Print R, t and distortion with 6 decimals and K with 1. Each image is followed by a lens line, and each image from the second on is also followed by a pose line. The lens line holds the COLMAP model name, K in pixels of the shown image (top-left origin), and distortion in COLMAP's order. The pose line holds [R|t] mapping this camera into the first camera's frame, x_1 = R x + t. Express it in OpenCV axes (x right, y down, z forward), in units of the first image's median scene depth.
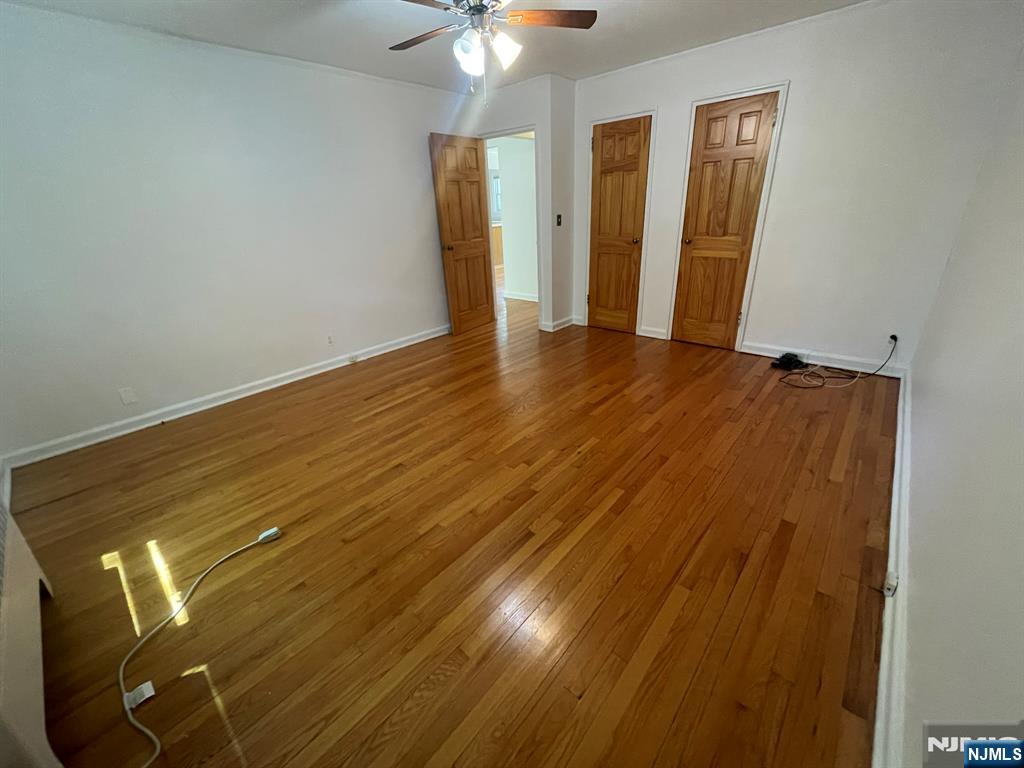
lens RADIAL K [[404.8, 0, 512.2], [0, 404.8, 386.2], [0, 0, 1]] dist [-0.002050, -0.000598]
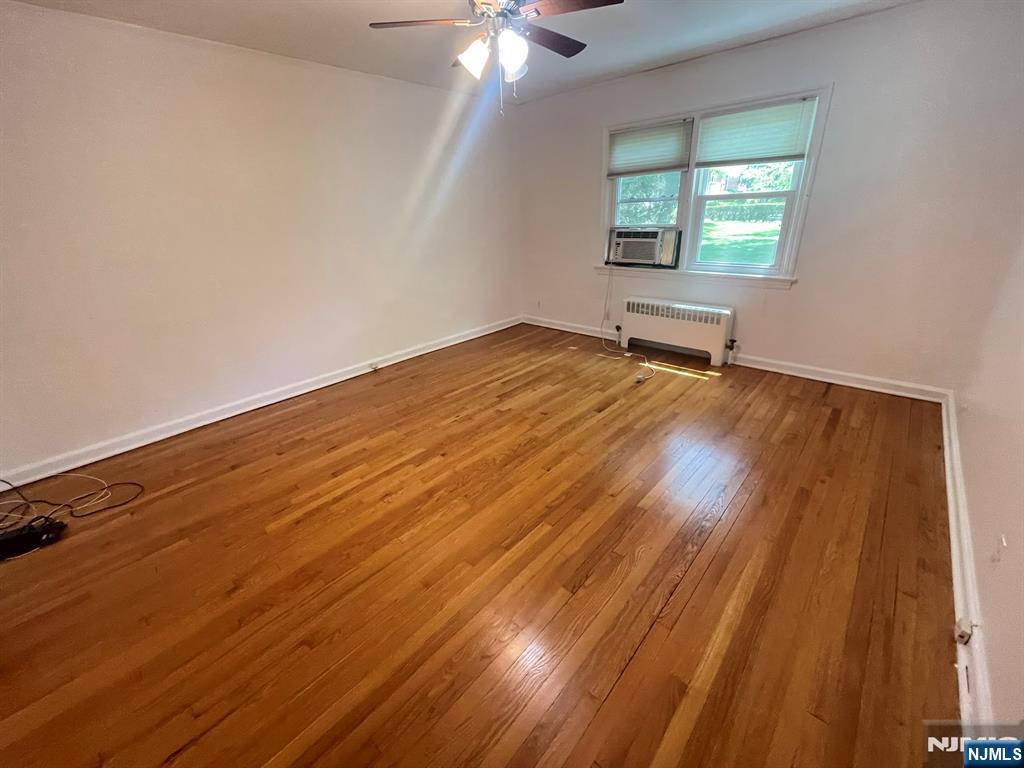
lens RADIAL K [[413.3, 0, 512.0], [0, 413.3, 384.0], [0, 0, 1]] dist [-0.002340, 0.000072]
pose [[-0.996158, 0.072922, 0.048493, -0.067701], [0.085158, 0.677450, 0.730623, -0.750902], [0.020427, 0.731946, -0.681057, 1.630441]]
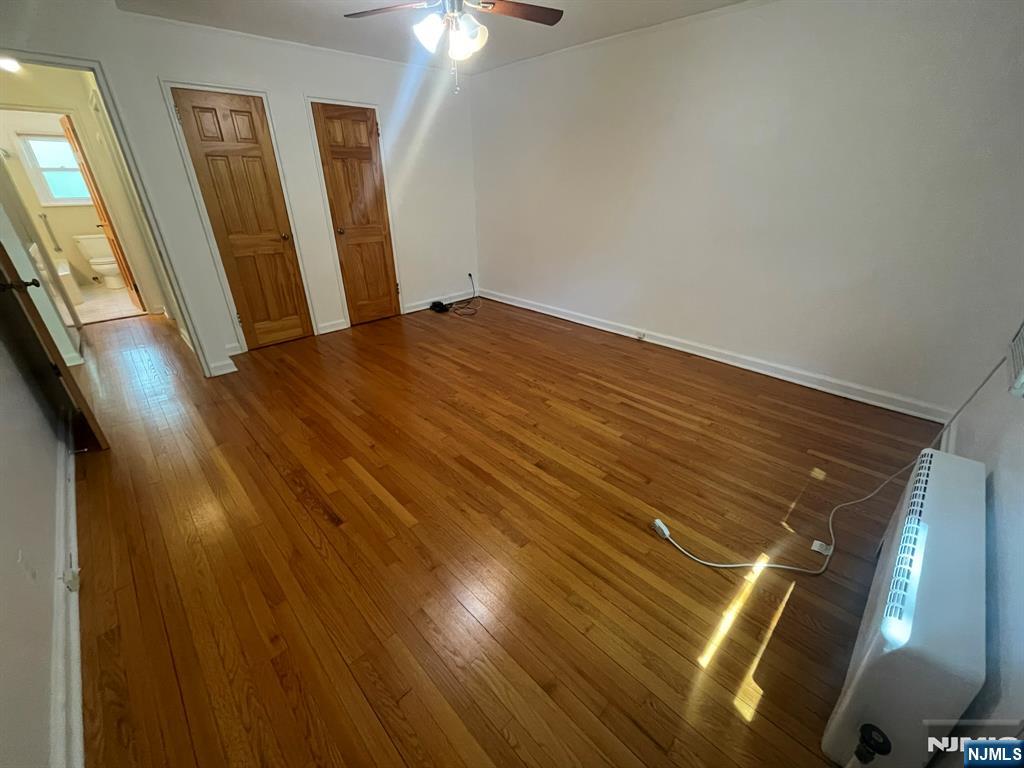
lens RADIAL K [[413.3, 0, 512.0], [0, 413.3, 384.0], [0, 0, 1]] dist [-0.002340, 0.000072]
pose [[0.072848, -0.399418, 0.913870, -0.983197], [0.408008, 0.848056, 0.338129, -0.287470], [-0.910068, 0.348234, 0.224745, 0.692208]]
